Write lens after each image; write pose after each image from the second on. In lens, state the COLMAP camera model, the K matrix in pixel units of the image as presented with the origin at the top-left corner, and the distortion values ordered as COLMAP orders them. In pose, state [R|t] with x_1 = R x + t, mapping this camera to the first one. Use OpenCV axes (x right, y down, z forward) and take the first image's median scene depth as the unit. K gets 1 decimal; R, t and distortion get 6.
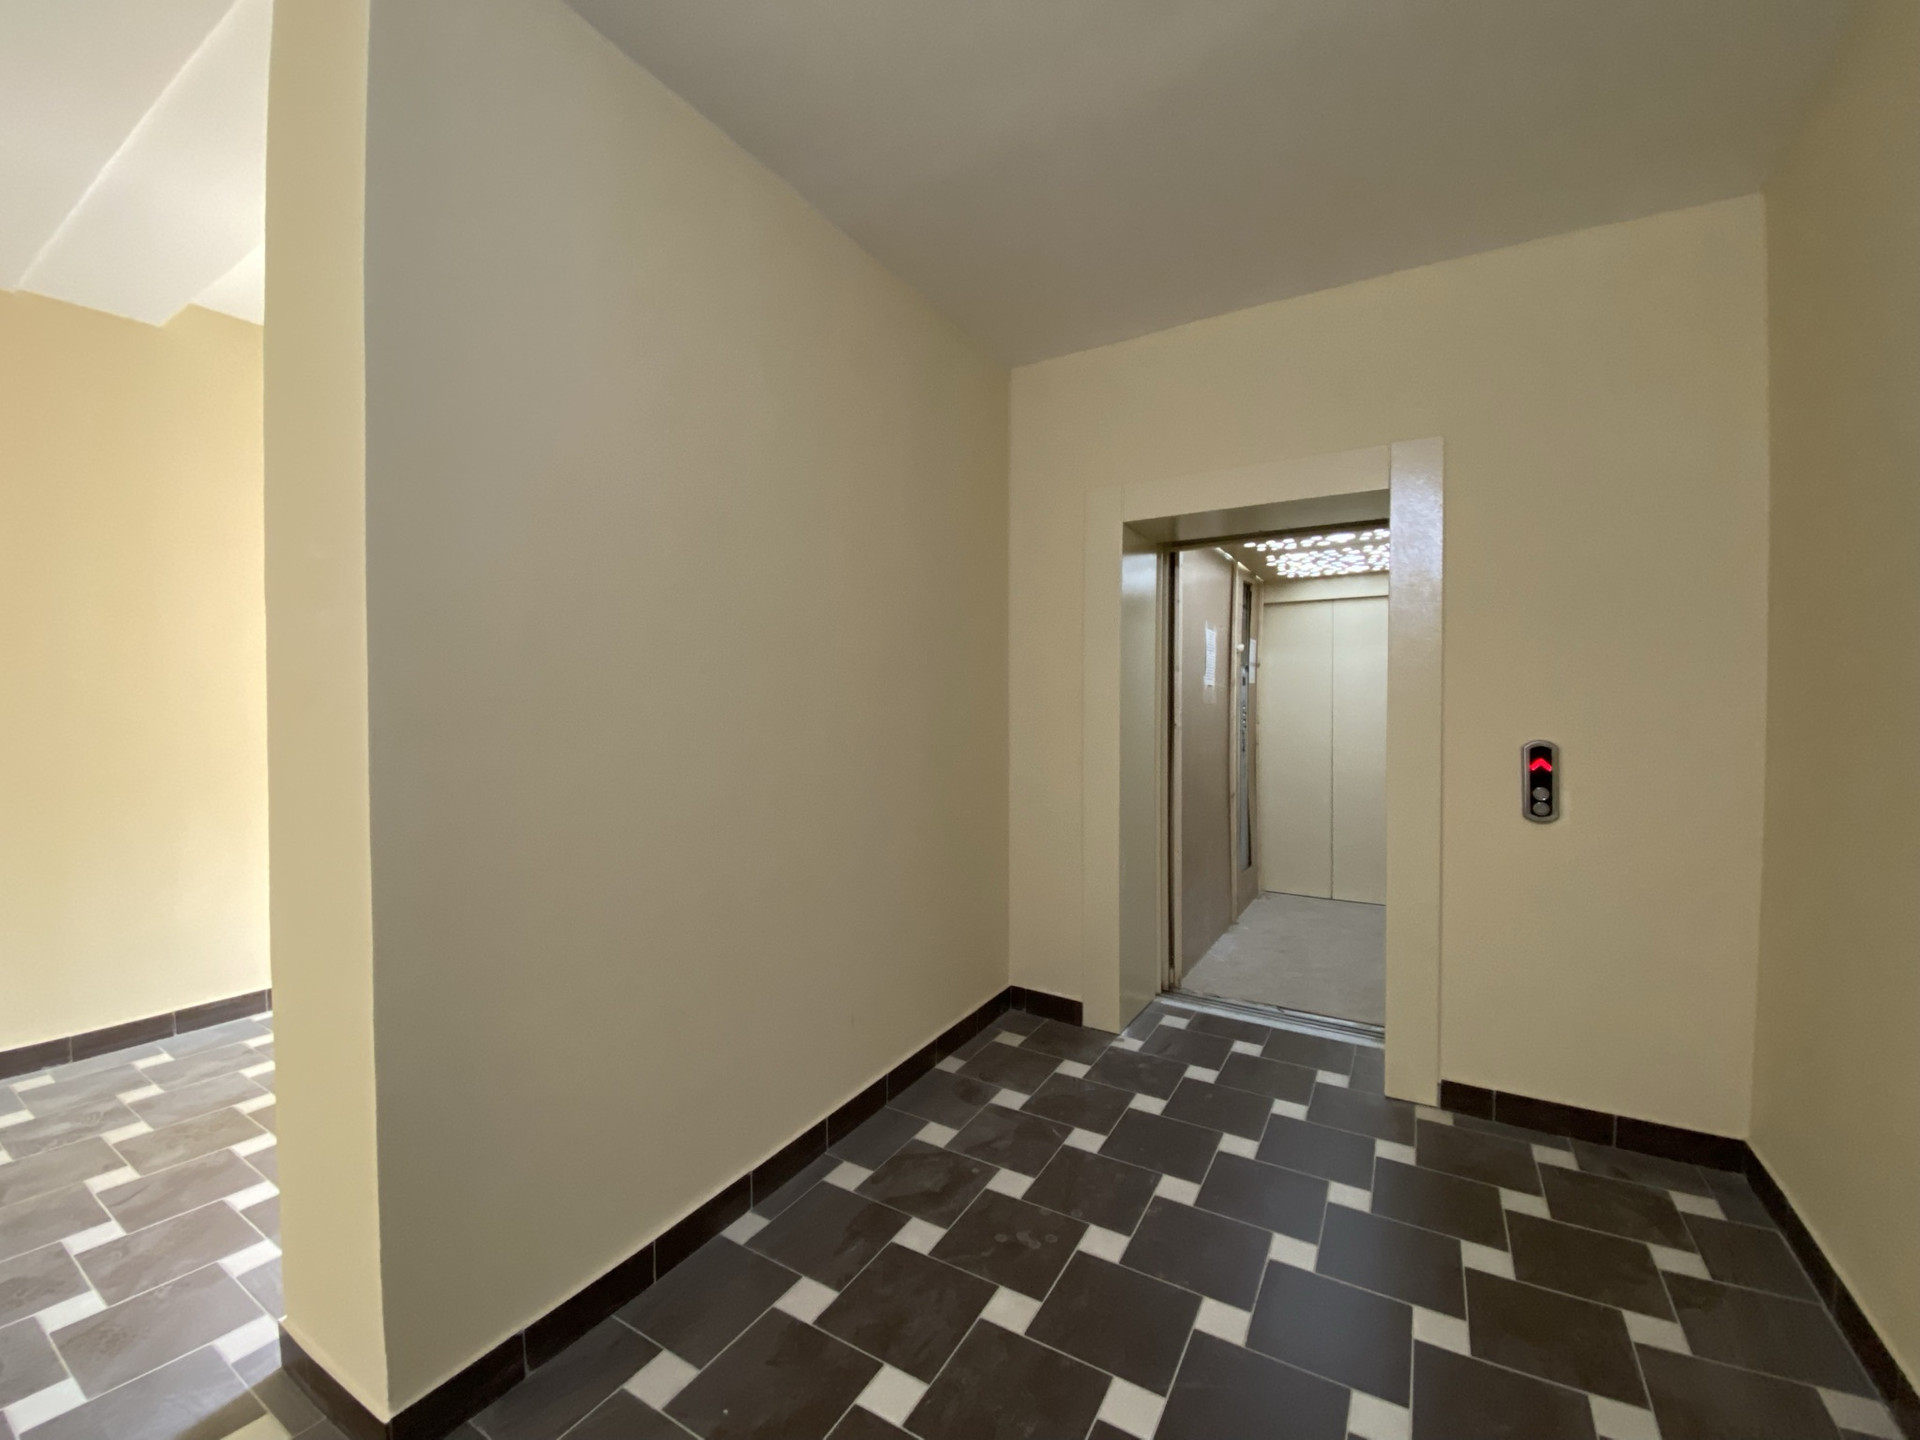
lens RADIAL K [[783.1, 0, 960.9], [0, 783.1, 709.3], [0, 0, 1]] dist [0.001693, -0.013606]
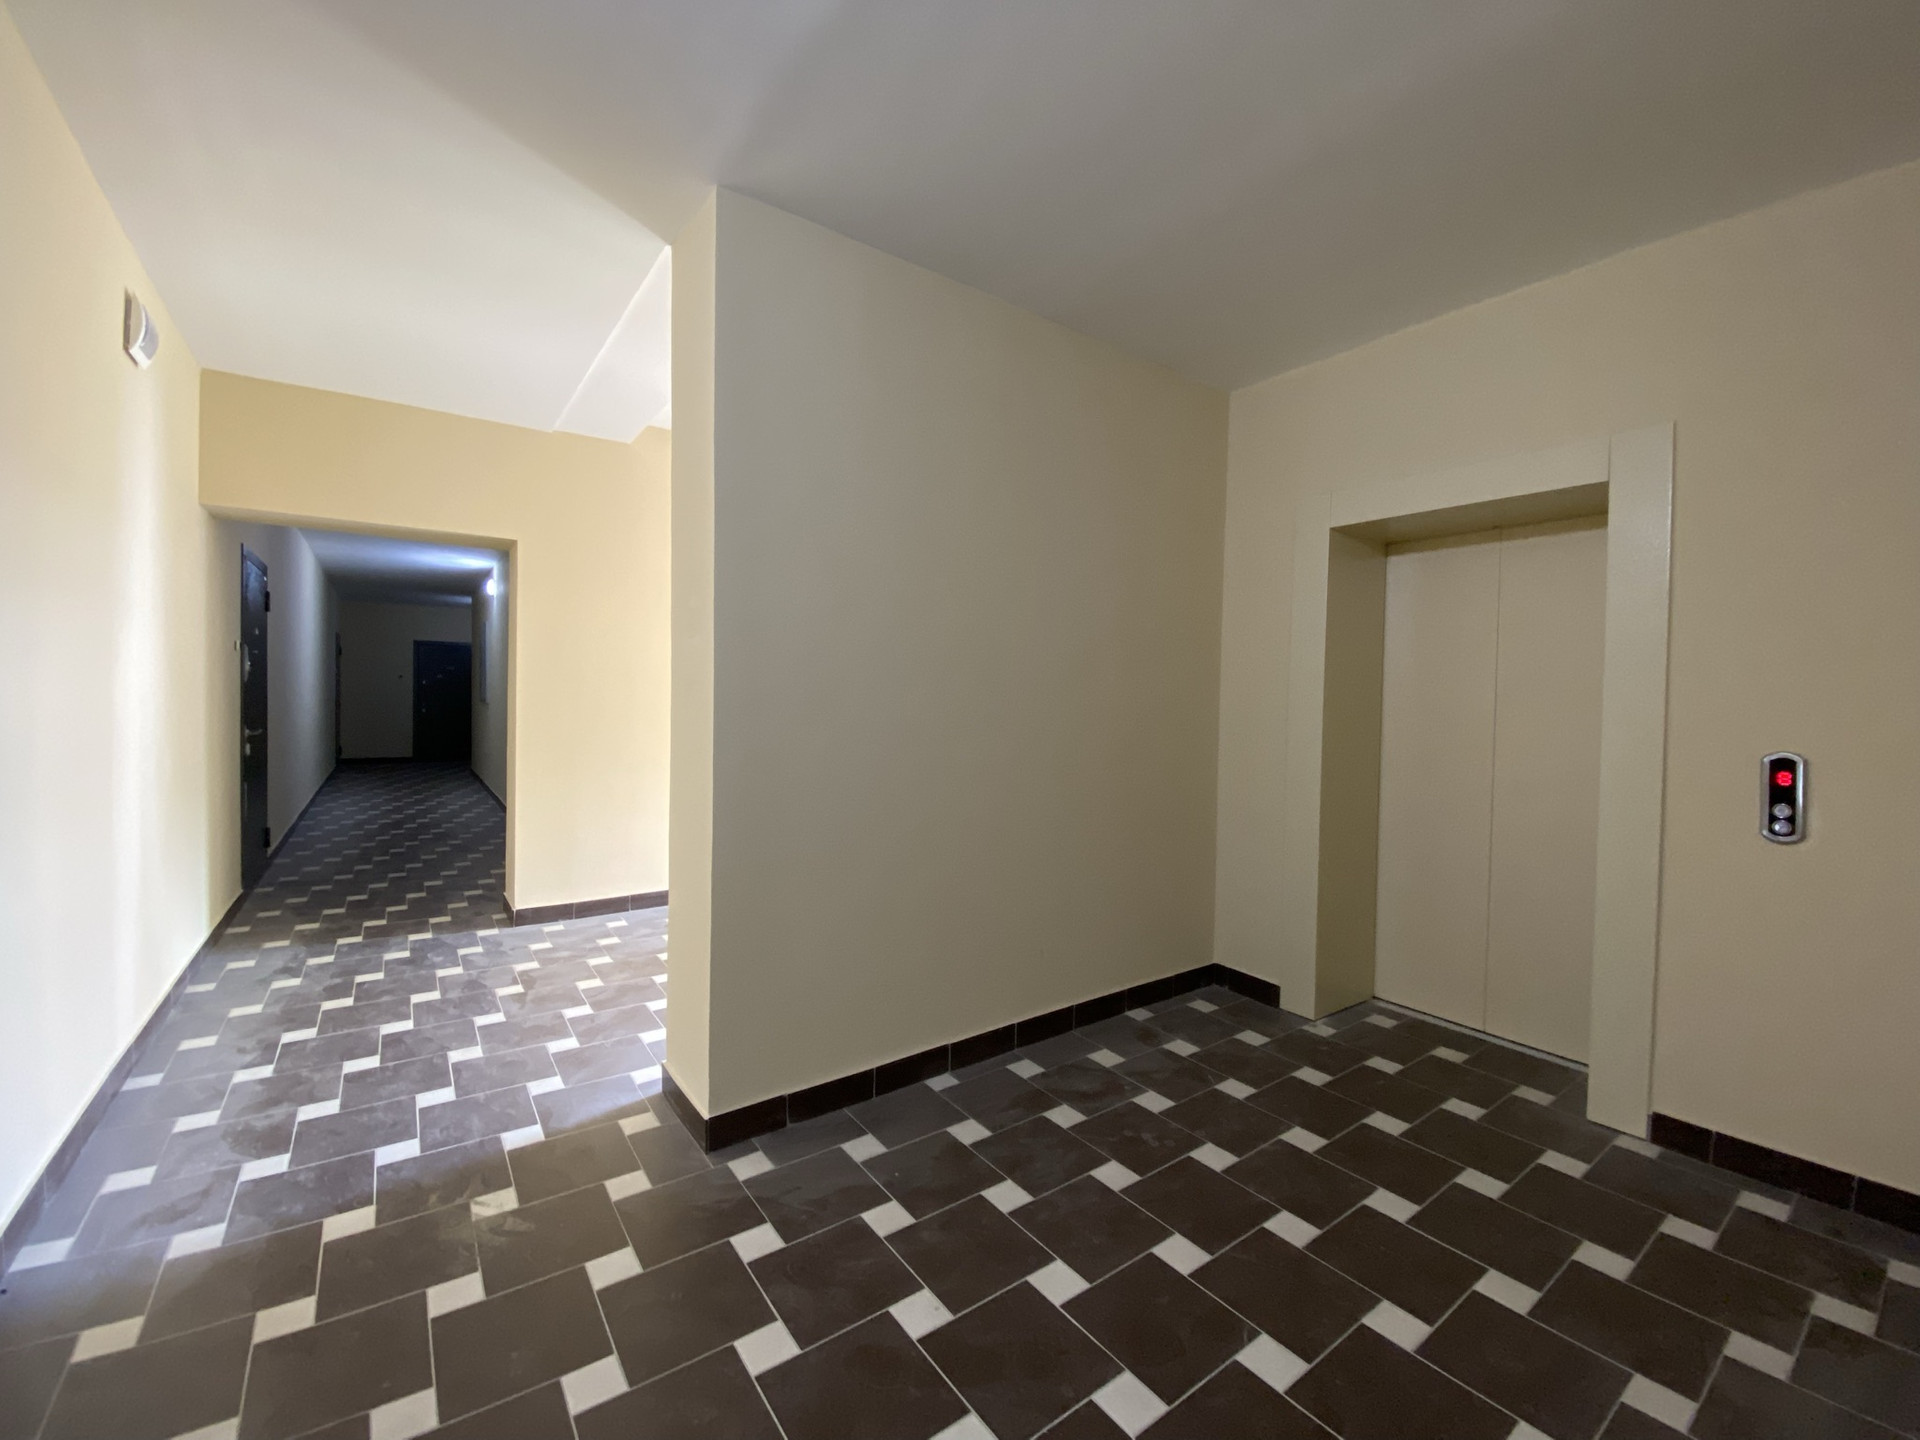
lens RADIAL K [[783.1, 0, 960.9], [0, 783.1, 709.3], [0, 0, 1]] dist [0.001693, -0.013606]
pose [[0.916350, 0.019148, -0.399920, 0.230772], [-0.020296, 0.999793, 0.001365, 0.009311], [0.399863, 0.006865, 0.916549, -0.192930]]
